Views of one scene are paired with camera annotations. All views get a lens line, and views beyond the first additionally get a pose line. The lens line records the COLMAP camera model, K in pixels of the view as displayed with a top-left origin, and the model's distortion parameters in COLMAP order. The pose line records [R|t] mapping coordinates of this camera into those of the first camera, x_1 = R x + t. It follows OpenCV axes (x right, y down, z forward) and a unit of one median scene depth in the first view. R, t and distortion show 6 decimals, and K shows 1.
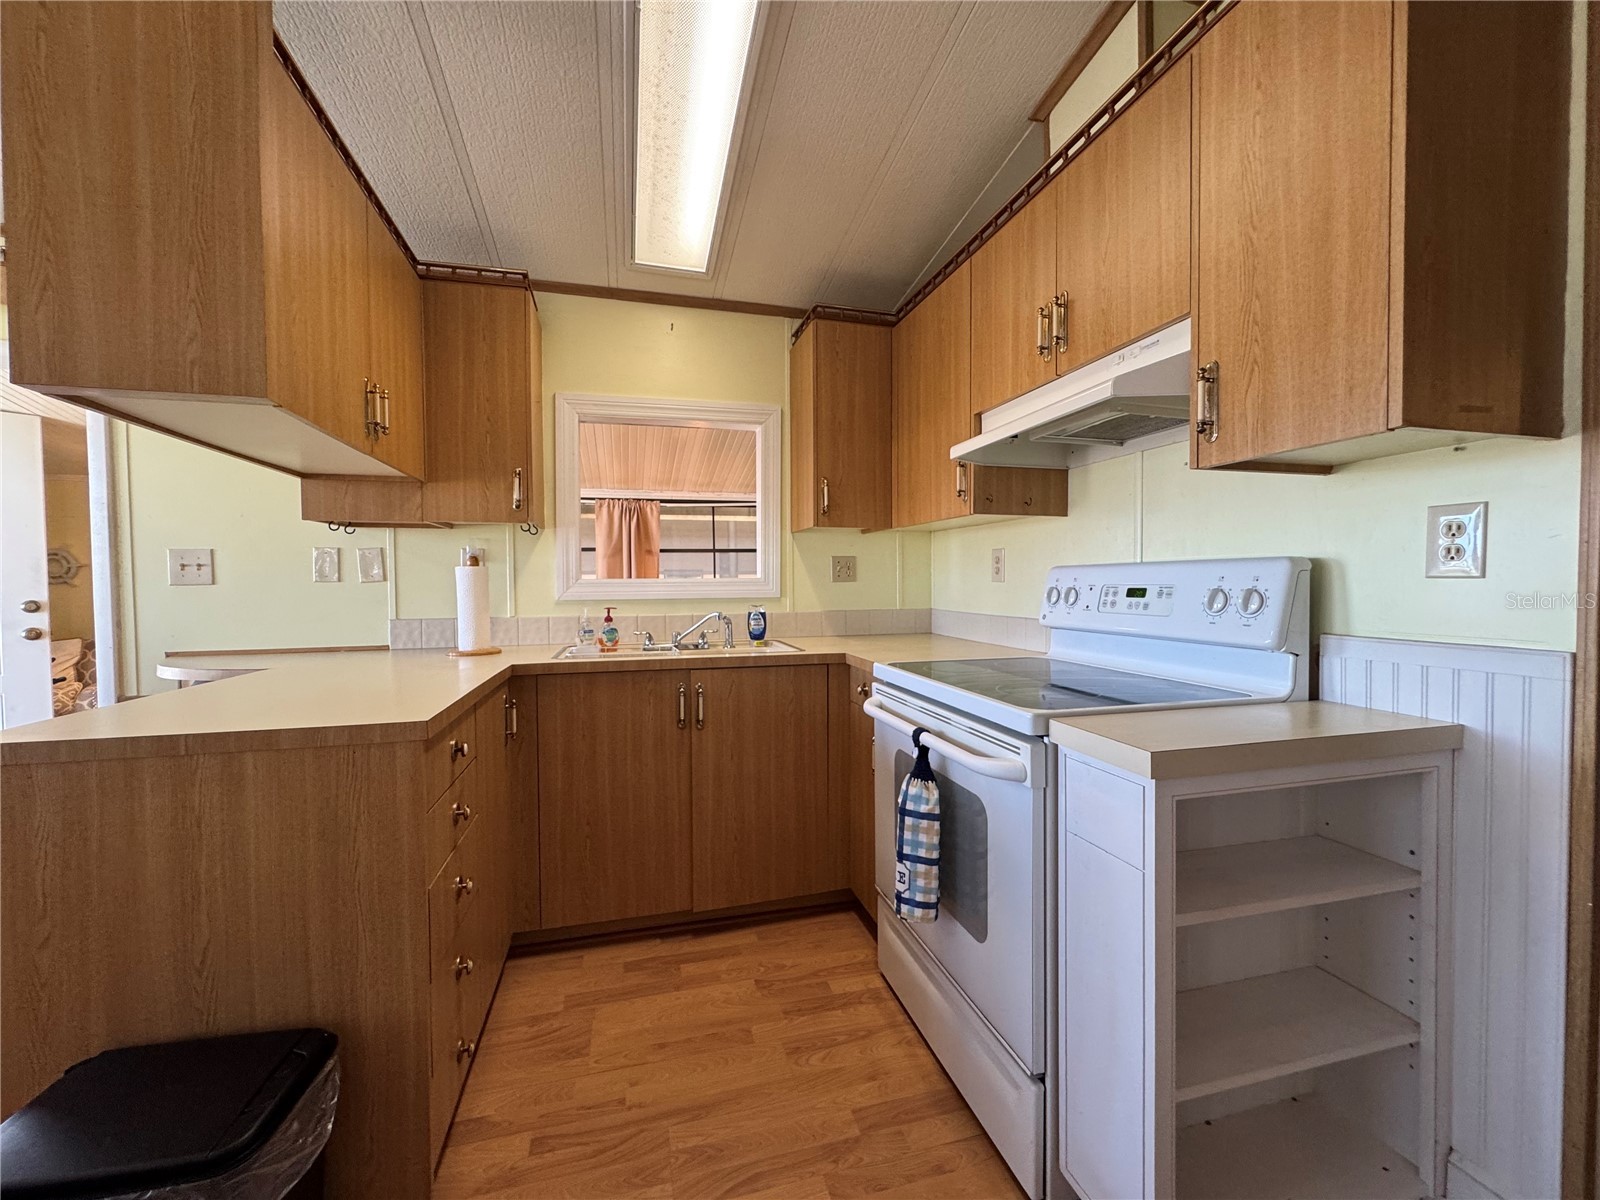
lens RADIAL K [[630.4, 0, 800.0], [0, 630.4, 600.0], [0, 0, 1]] dist [0.001112, 0.000090]
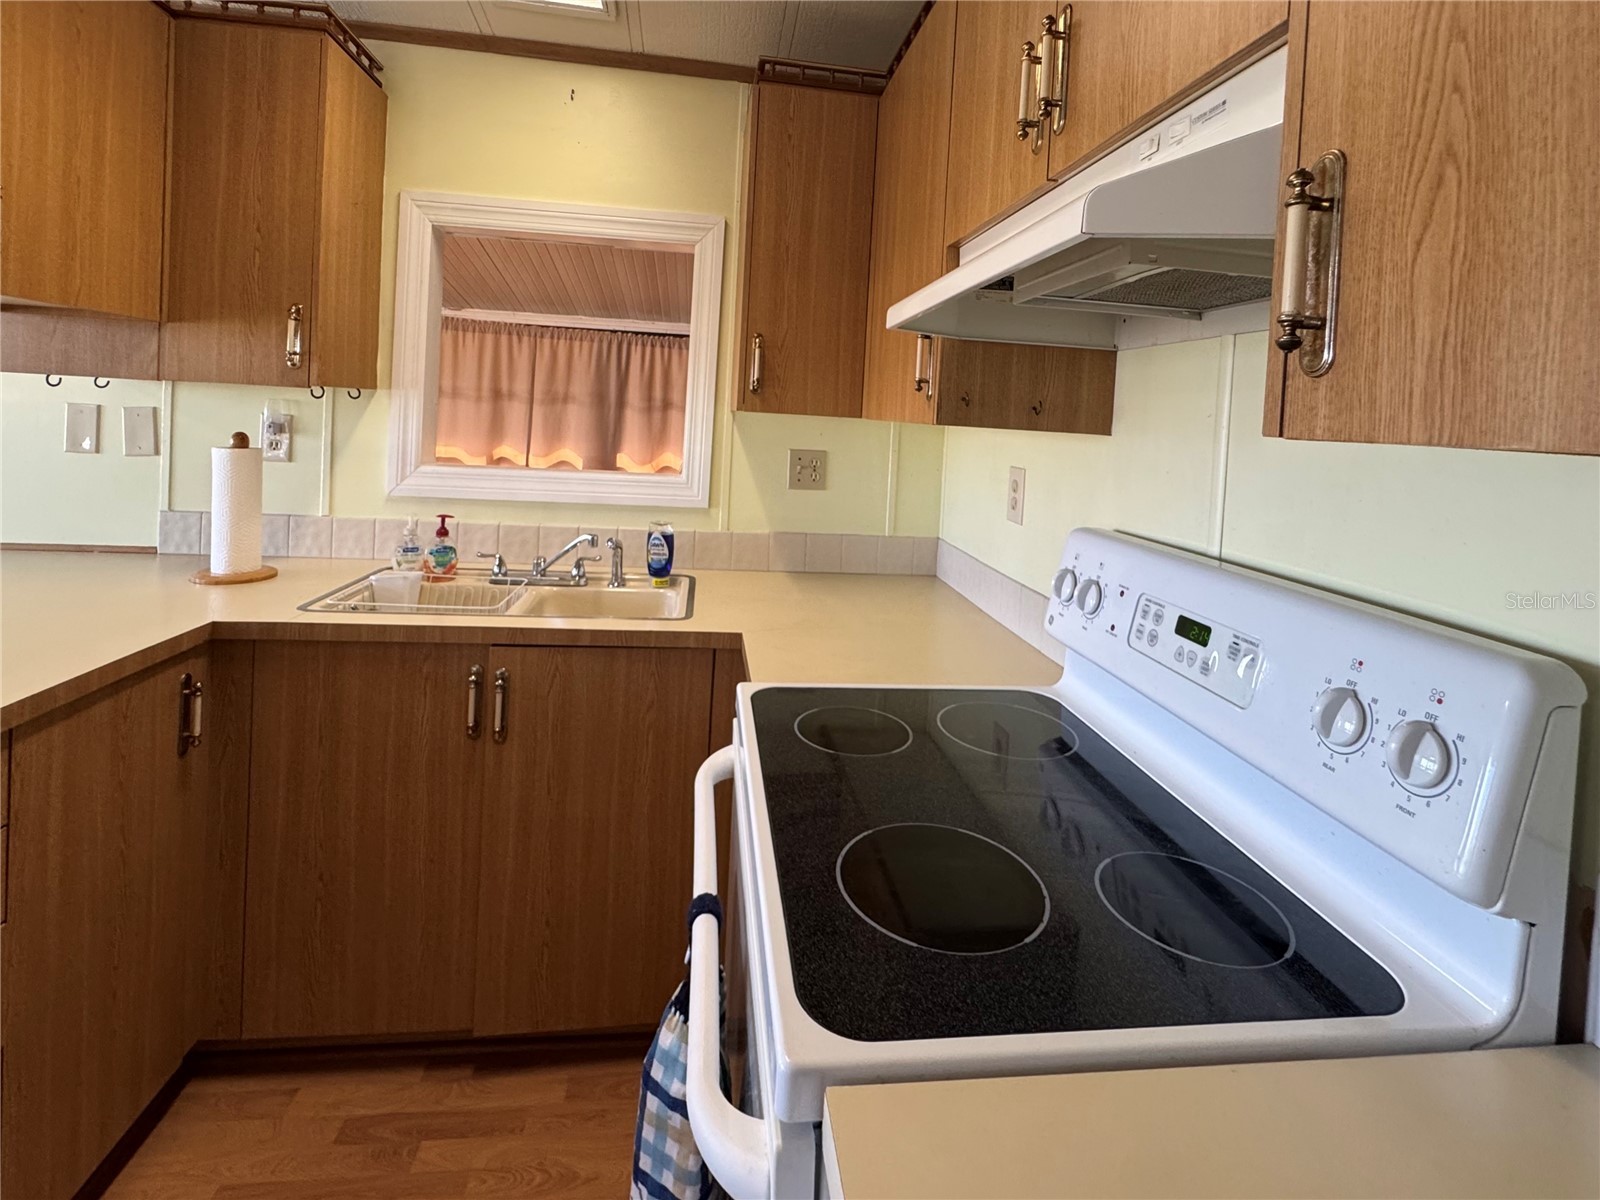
lens RADIAL K [[761.8, 0, 840.1], [0, 761.8, 454.3], [0, 0, 1]] dist [-0.000170, -0.000157]
pose [[0.995555, 0.047731, -0.081194, 0.248090], [-0.046511, 0.998776, 0.016847, -0.118769], [0.081899, -0.012996, 0.996556, 0.320780]]
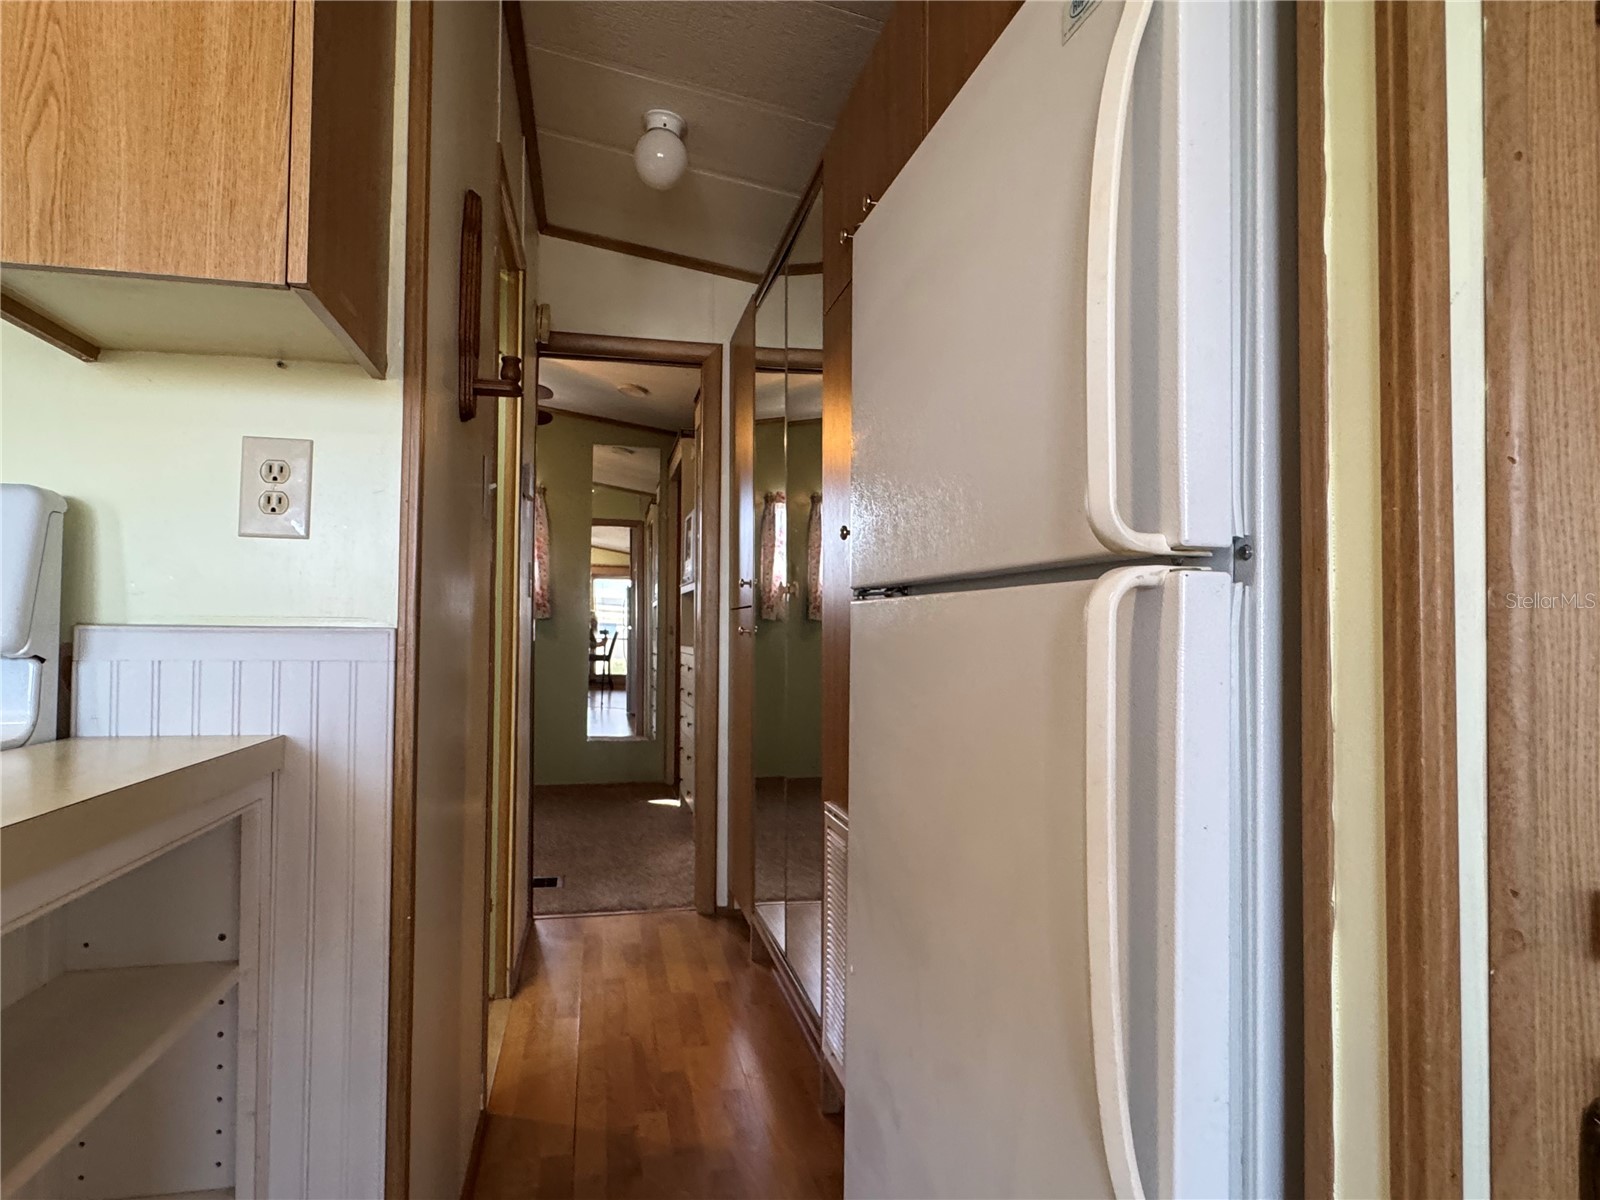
lens RADIAL K [[916.5, 0, 794.7], [0, 916.5, 602.7], [0, 0, 1]] dist [-0.002474, -0.000268]
pose [[0.043872, 0.044587, 0.998042, 0.000806], [0.014119, 0.998876, -0.045244, 0.052625], [-0.998937, 0.016077, 0.043193, 0.187276]]
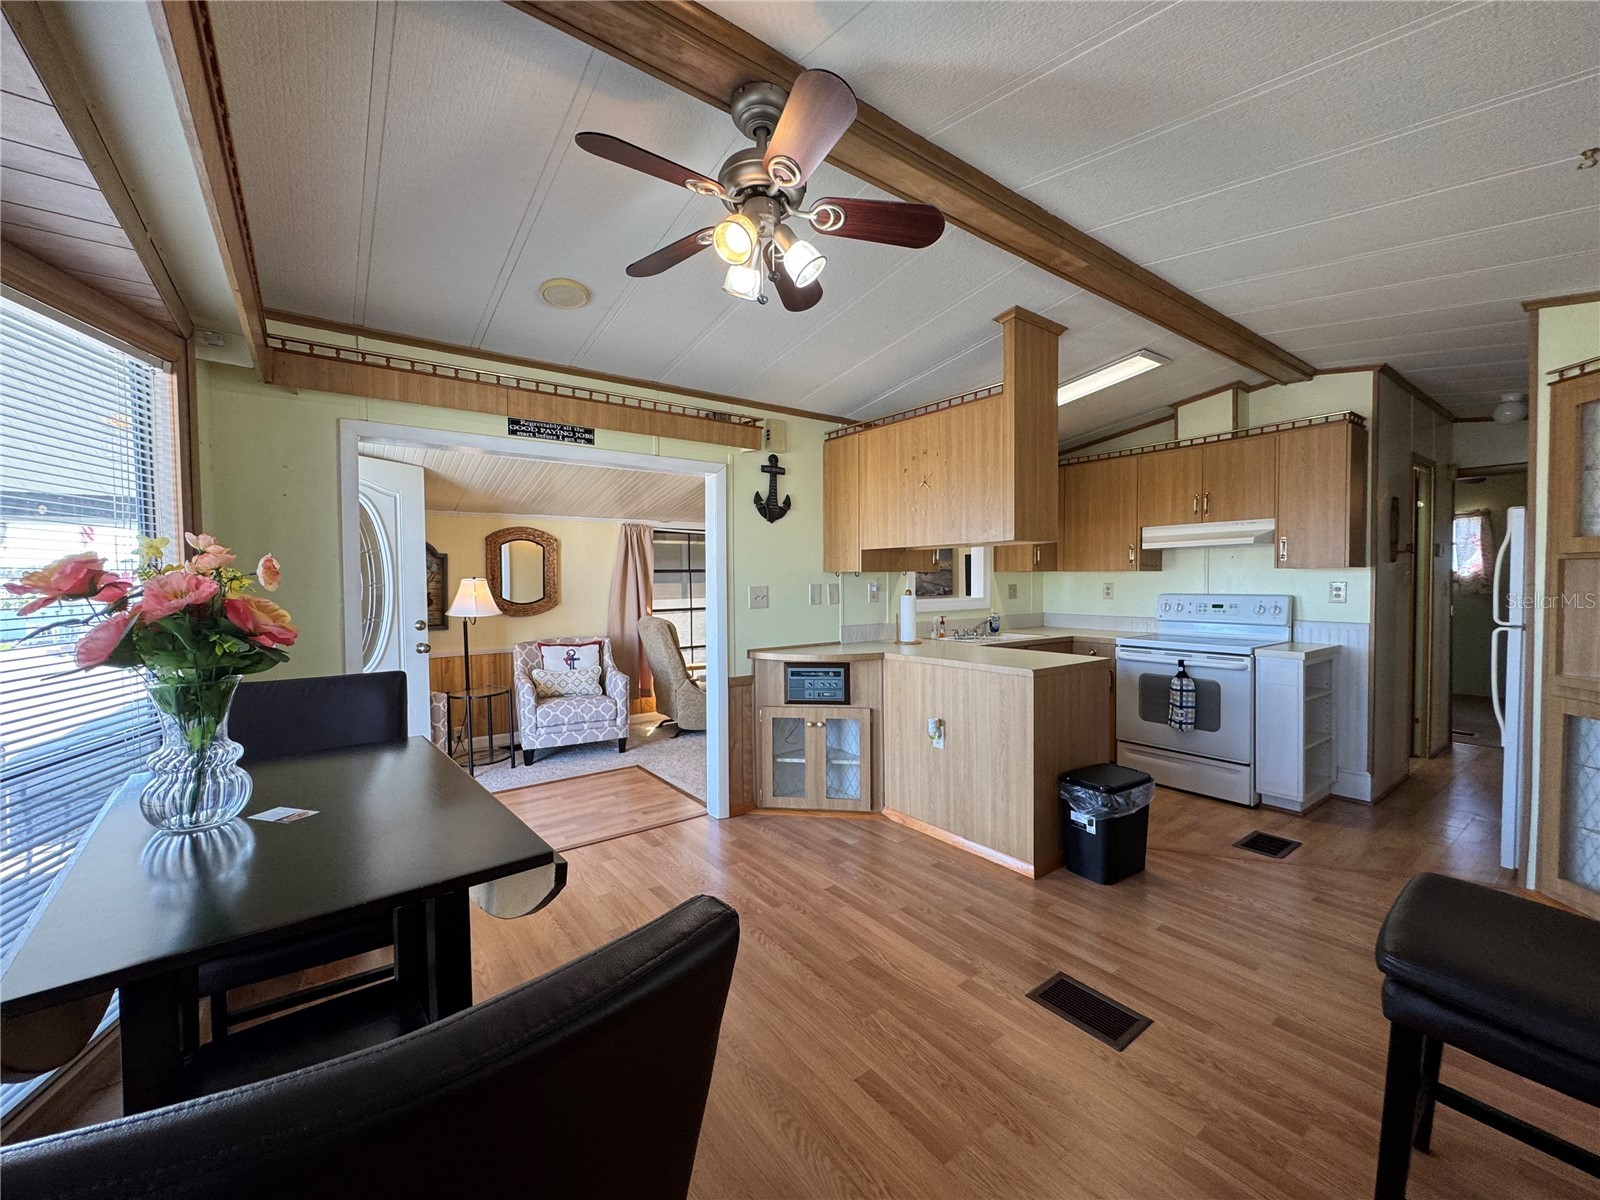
lens RADIAL K [[630.4, 0, 800.0], [0, 630.4, 600.0], [0, 0, 1]] dist [0.001112, 0.000090]
pose [[0.929697, -0.008902, 0.368217, -1.635918], [0.009017, 0.999958, 0.001408, -0.045855], [-0.368214, 0.002011, 0.929739, -0.626193]]
